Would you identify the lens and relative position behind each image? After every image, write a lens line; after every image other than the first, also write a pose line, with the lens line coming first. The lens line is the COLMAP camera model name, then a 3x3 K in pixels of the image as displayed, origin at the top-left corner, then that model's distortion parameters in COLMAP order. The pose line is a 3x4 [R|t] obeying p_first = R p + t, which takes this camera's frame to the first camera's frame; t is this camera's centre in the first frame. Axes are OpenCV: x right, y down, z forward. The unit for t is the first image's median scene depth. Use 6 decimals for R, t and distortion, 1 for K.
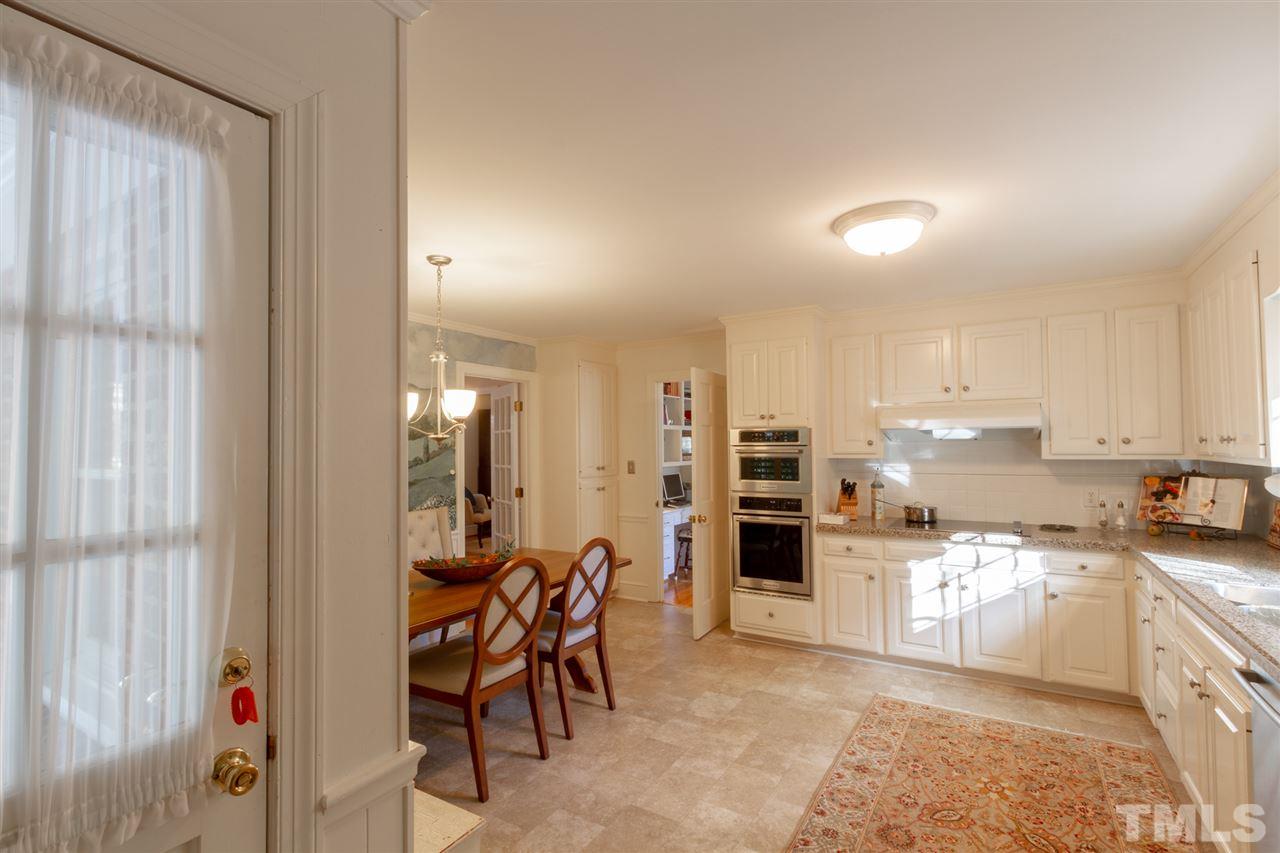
lens RADIAL K [[586.2, 0, 617.1], [0, 586.2, 430.3], [0, 0, 1]] dist [0.000255, -0.000405]
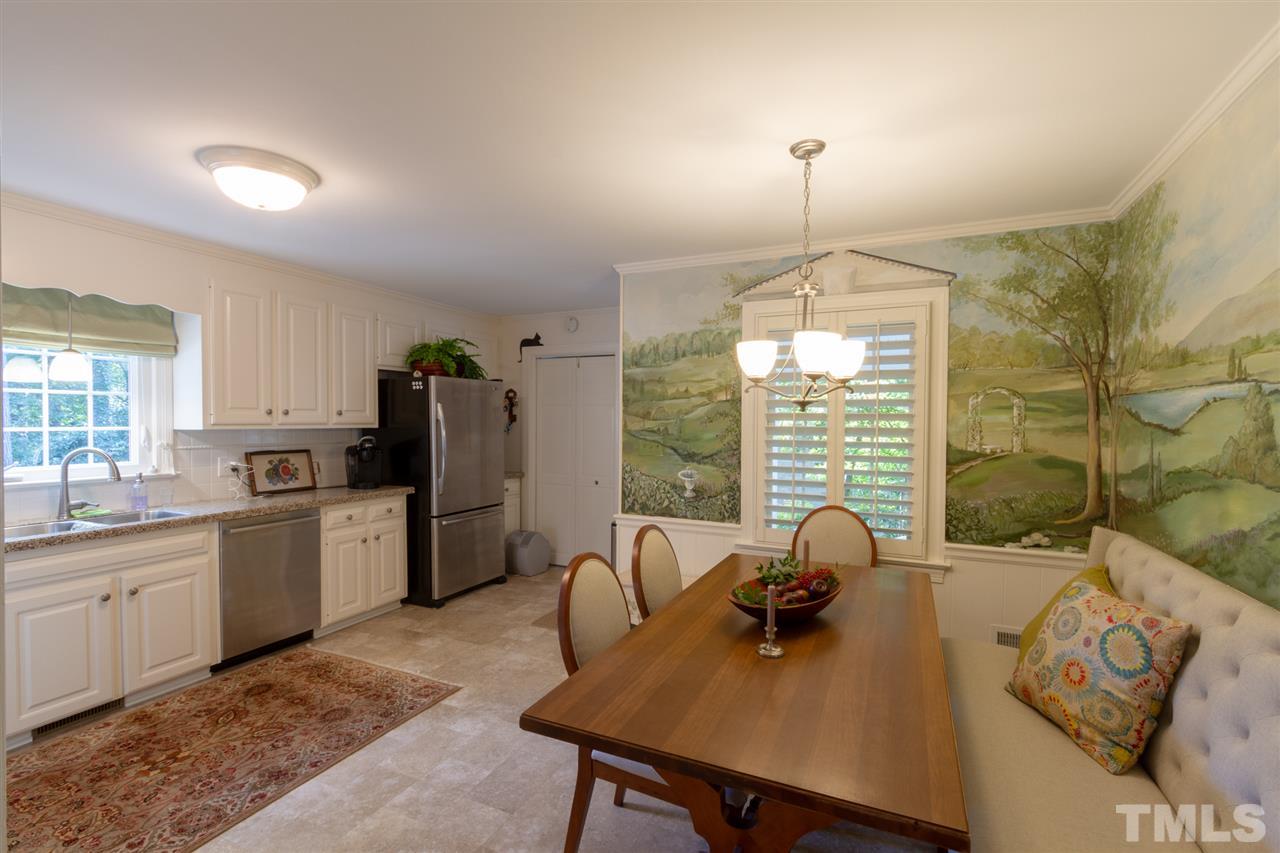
lens RADIAL K [[586.2, 0, 617.1], [0, 586.2, 430.3], [0, 0, 1]] dist [0.000255, -0.000405]
pose [[-0.992505, 0.003121, -0.122162, 0.011580], [0.003938, 0.999971, -0.006448, 0.058497], [0.122138, -0.006881, -0.992489, 1.891456]]
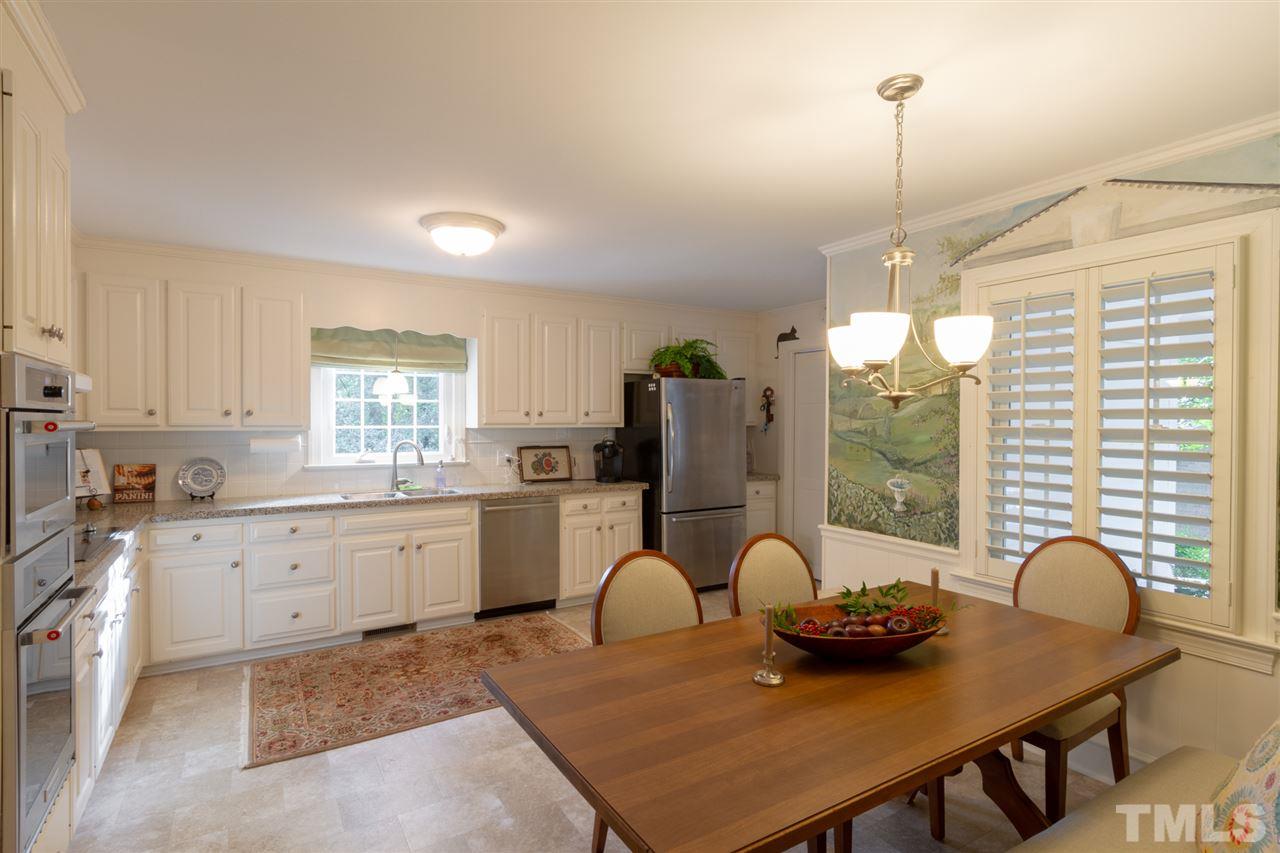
lens RADIAL K [[623.1, 0, 623.5], [0, 623.1, 423.8], [0, 0, 1]] dist [-0.002808, -0.000652]
pose [[-0.894602, 0.001311, 0.446861, -0.381019], [-0.006699, 0.999844, -0.016346, 0.059204], [-0.446813, -0.017617, -0.894454, 1.882715]]
